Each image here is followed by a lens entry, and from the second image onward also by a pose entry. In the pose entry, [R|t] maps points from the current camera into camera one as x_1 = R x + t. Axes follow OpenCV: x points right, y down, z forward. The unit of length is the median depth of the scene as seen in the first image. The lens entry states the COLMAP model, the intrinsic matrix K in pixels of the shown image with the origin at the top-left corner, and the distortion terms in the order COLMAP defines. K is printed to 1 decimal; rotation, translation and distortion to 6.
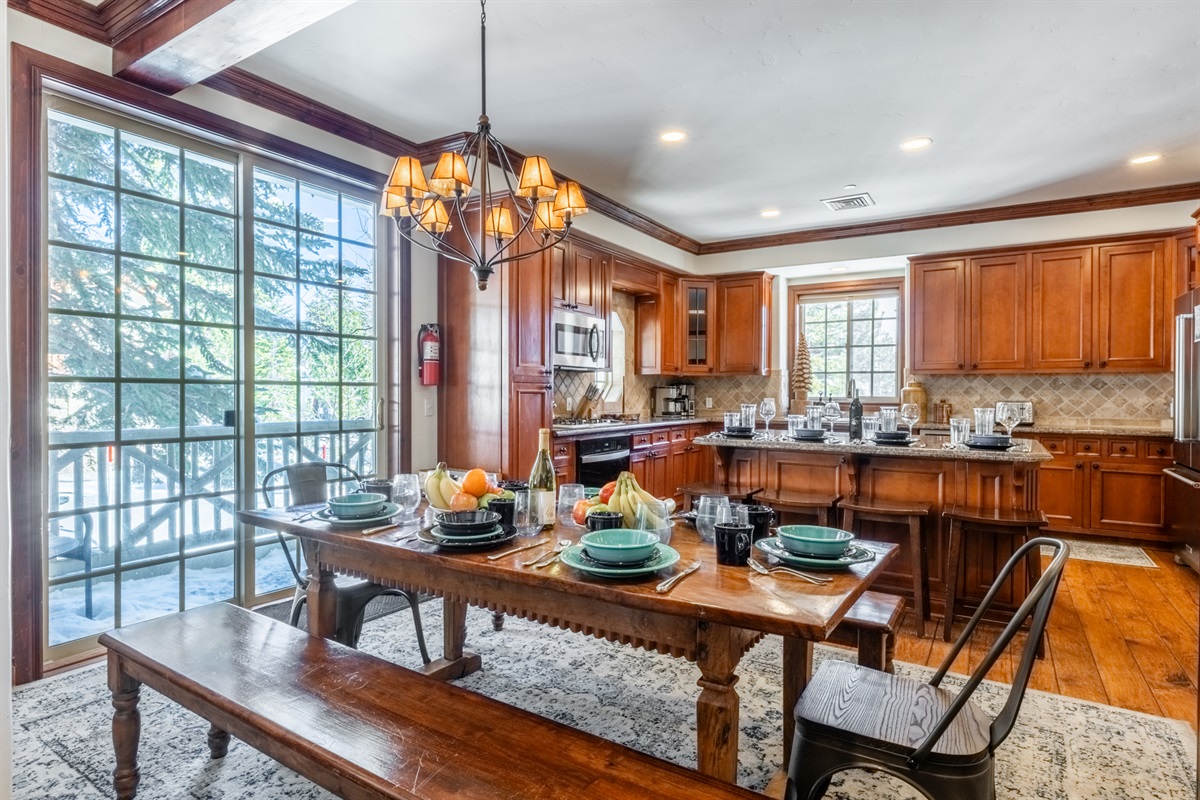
lens RADIAL K [[615.8, 0, 600.6], [0, 615.8, 399.0], [0, 0, 1]] dist [-0.011626, 0.001819]
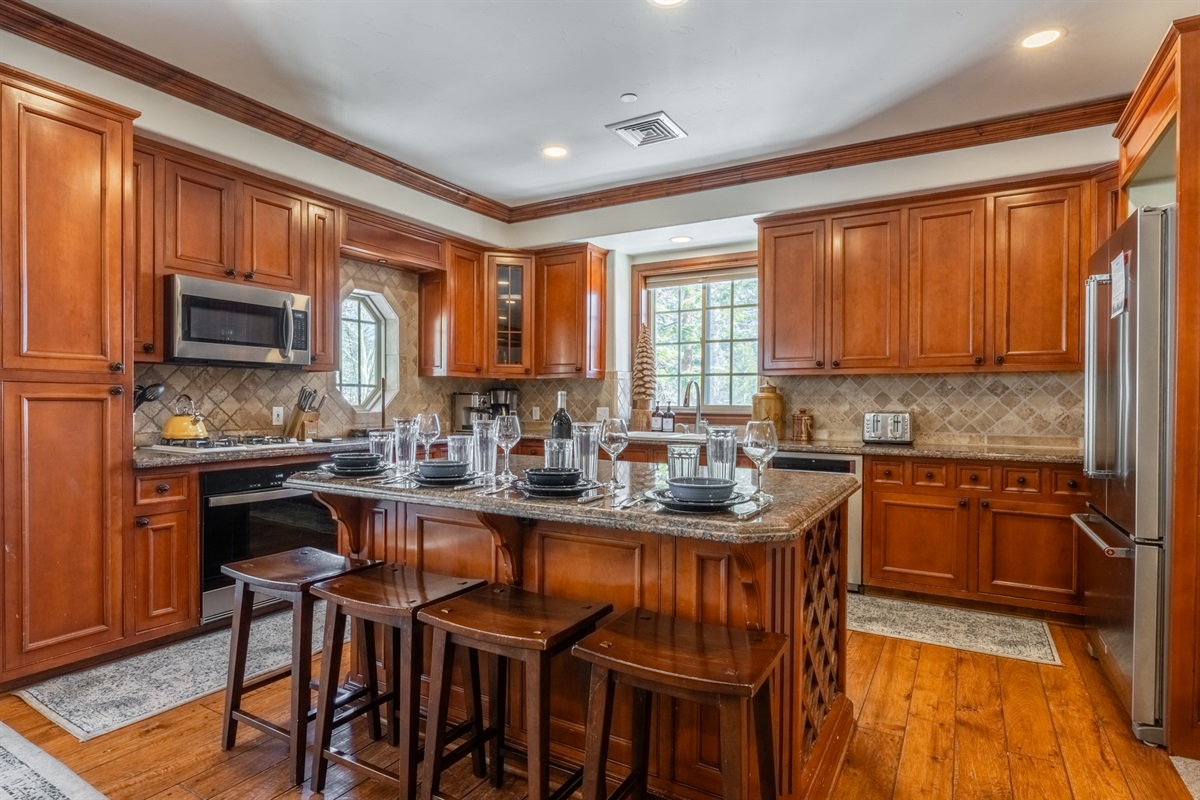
lens RADIAL K [[615.8, 0, 593.7], [0, 615.8, 409.7], [0, 0, 1]] dist [-0.011626, 0.001819]
pose [[0.999347, -0.000078, 0.036128, 0.302357], [-0.000025, 0.999996, 0.002859, -0.000894], [-0.036129, -0.002858, 0.999343, 0.282223]]
